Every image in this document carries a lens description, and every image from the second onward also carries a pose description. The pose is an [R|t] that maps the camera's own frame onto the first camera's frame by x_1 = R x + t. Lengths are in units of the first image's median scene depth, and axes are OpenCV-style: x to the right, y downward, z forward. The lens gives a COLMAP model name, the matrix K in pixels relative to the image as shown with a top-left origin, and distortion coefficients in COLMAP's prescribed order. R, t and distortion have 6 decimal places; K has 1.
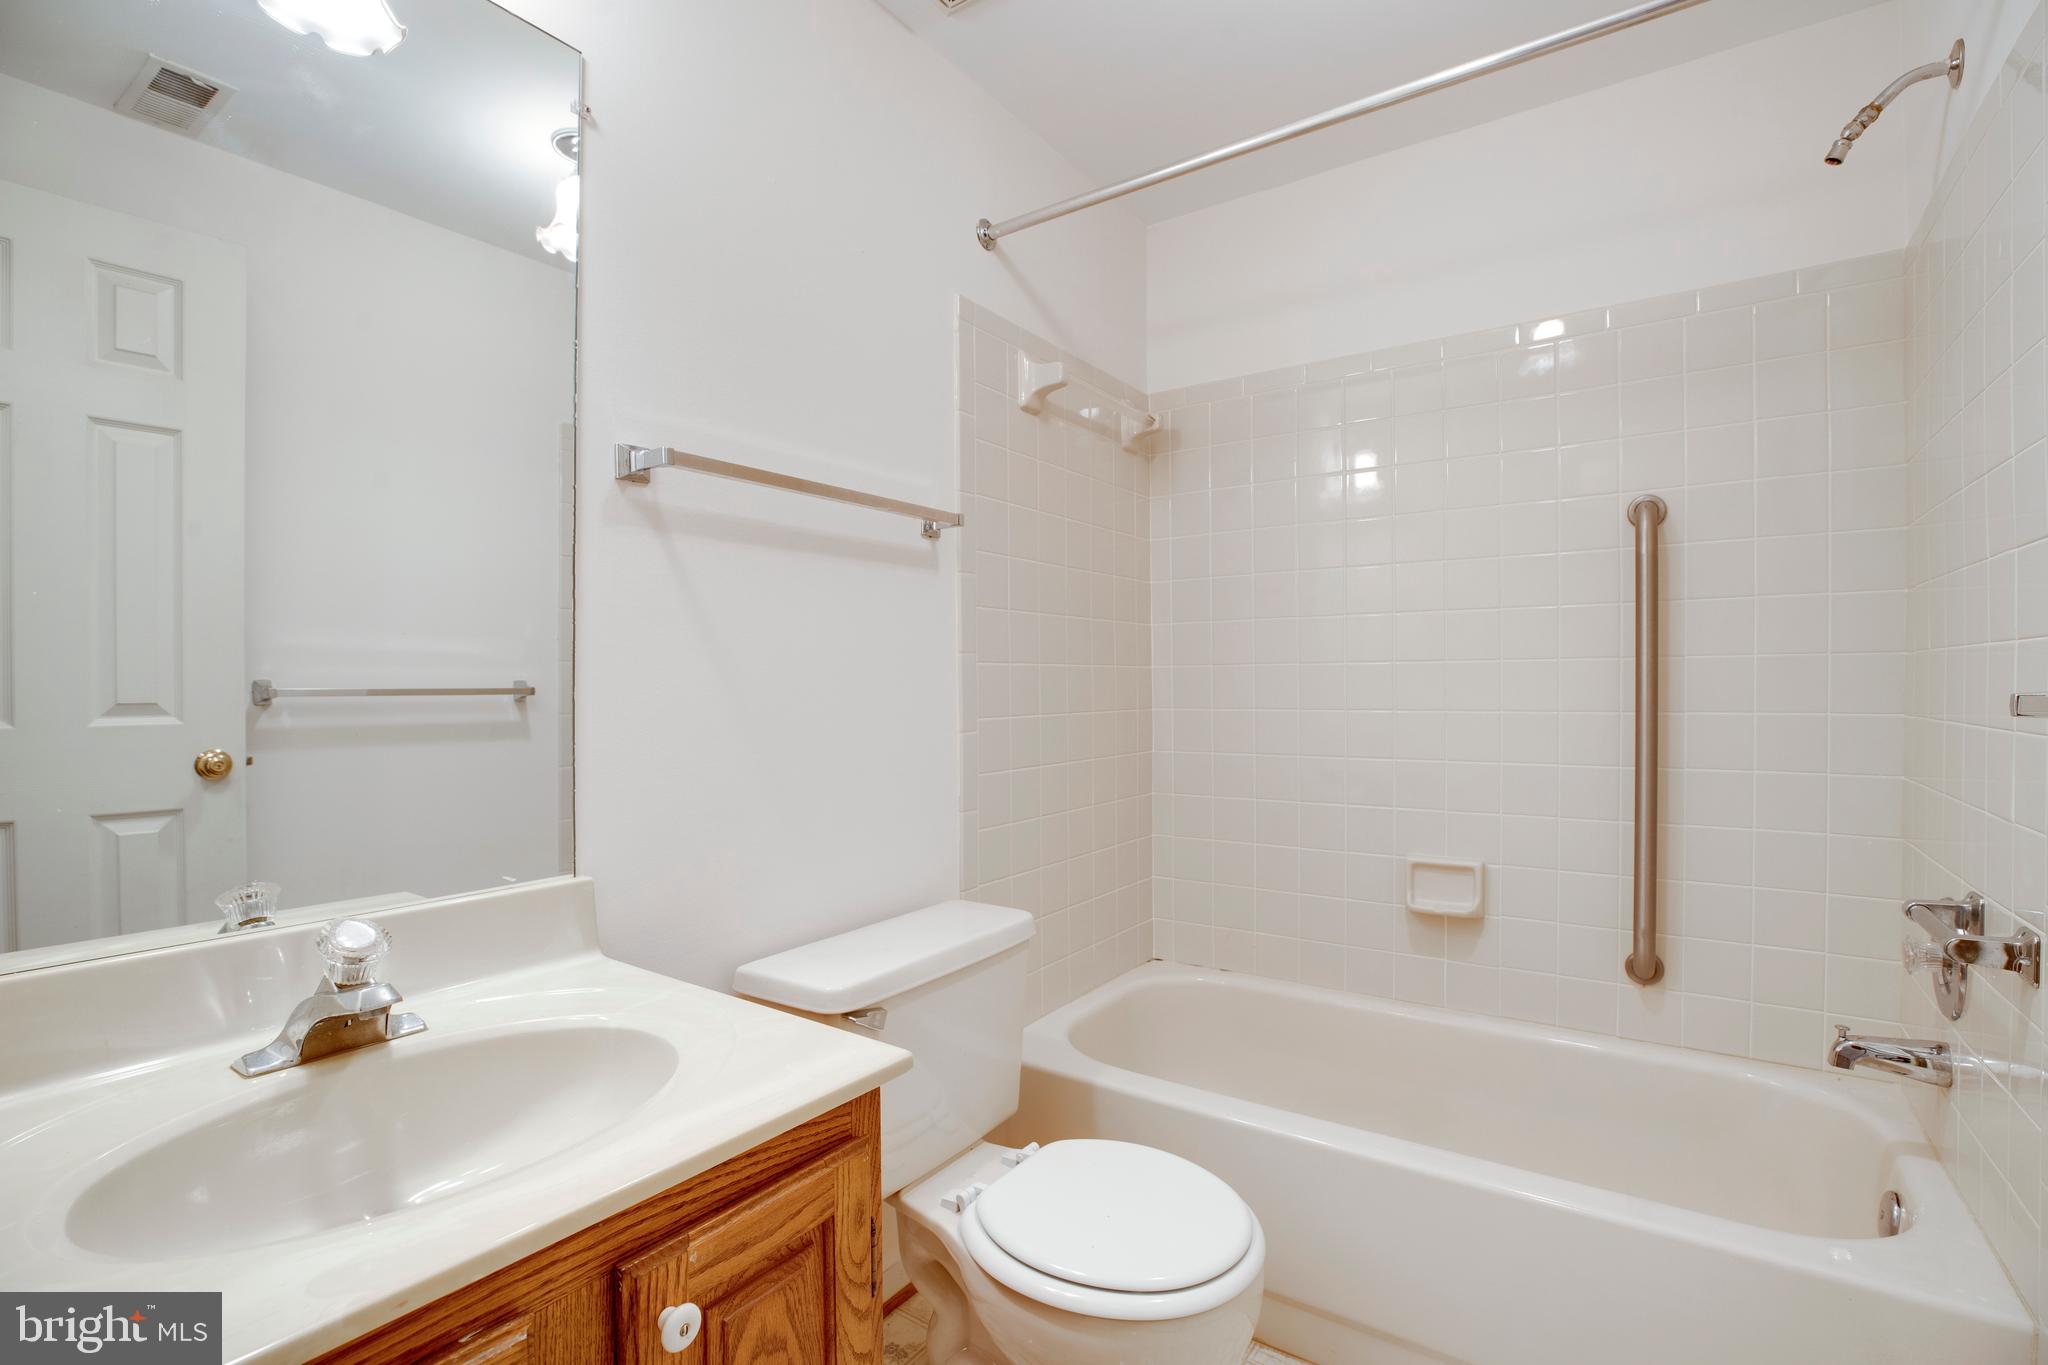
lens RADIAL K [[931.5, 0, 1023.6], [0, 931.5, 693.3], [0, 0, 1]] dist [-0.045331, 0.012377]
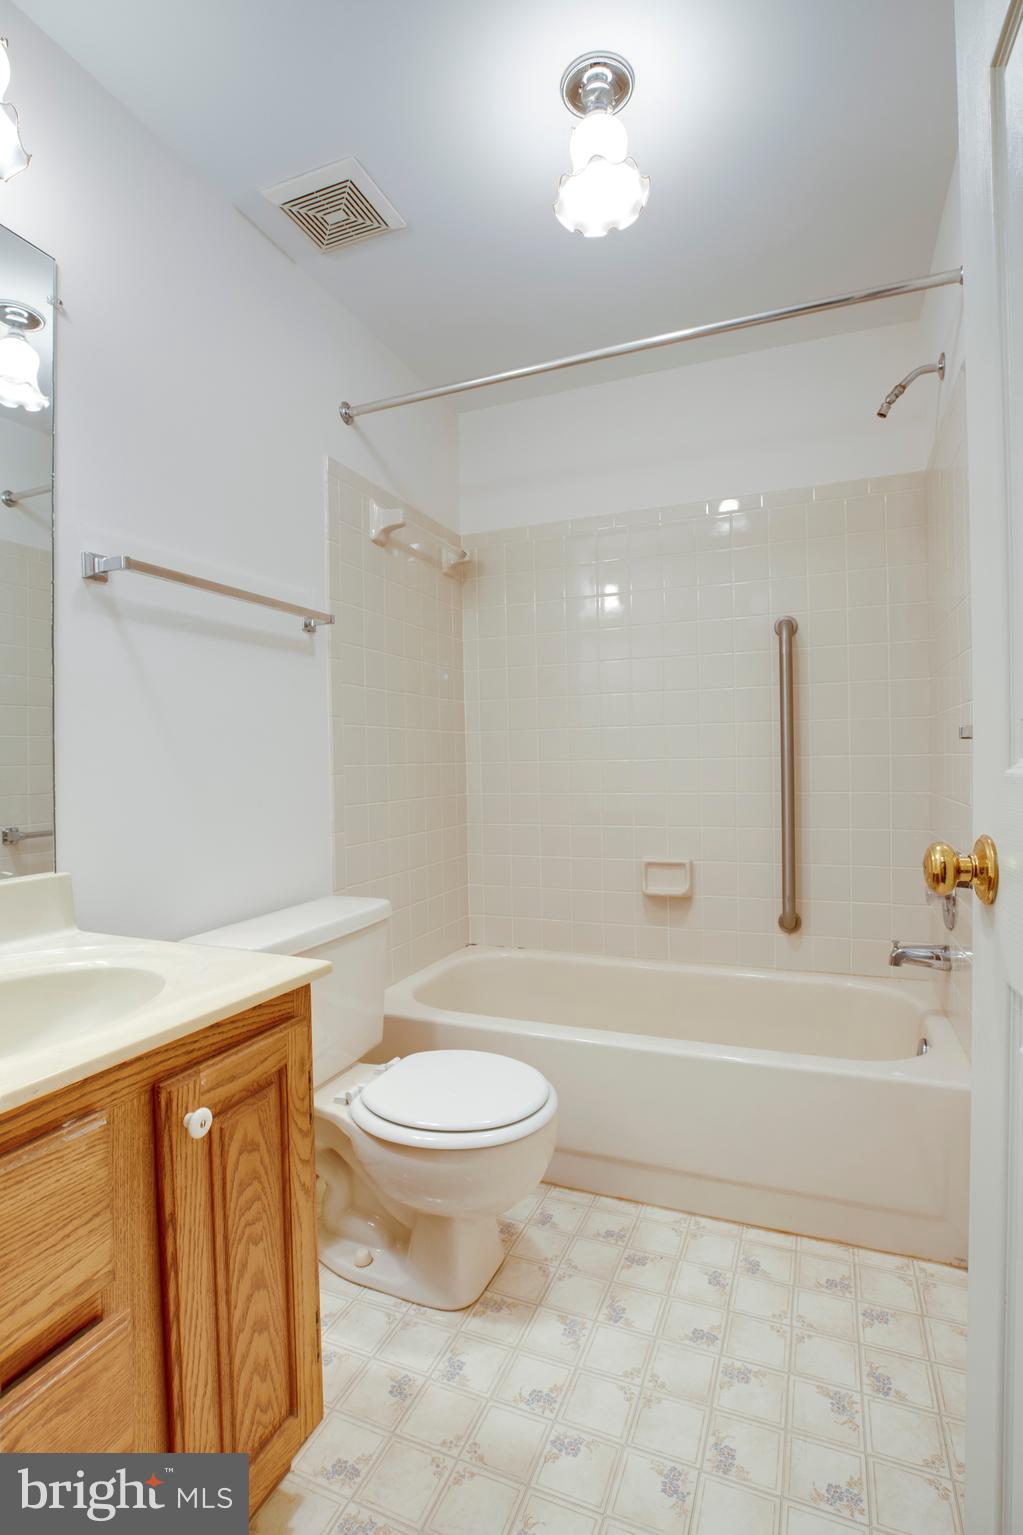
lens RADIAL K [[740.4, 0, 511.5], [0, 740.4, 767.5], [0, 0, 1]] dist [-0.054661, 0.016023]
pose [[0.976491, -0.012399, 0.215200, -0.053190], [0.013823, 0.999891, -0.005117, 0.049396], [-0.215113, 0.007972, 0.976557, -0.141021]]
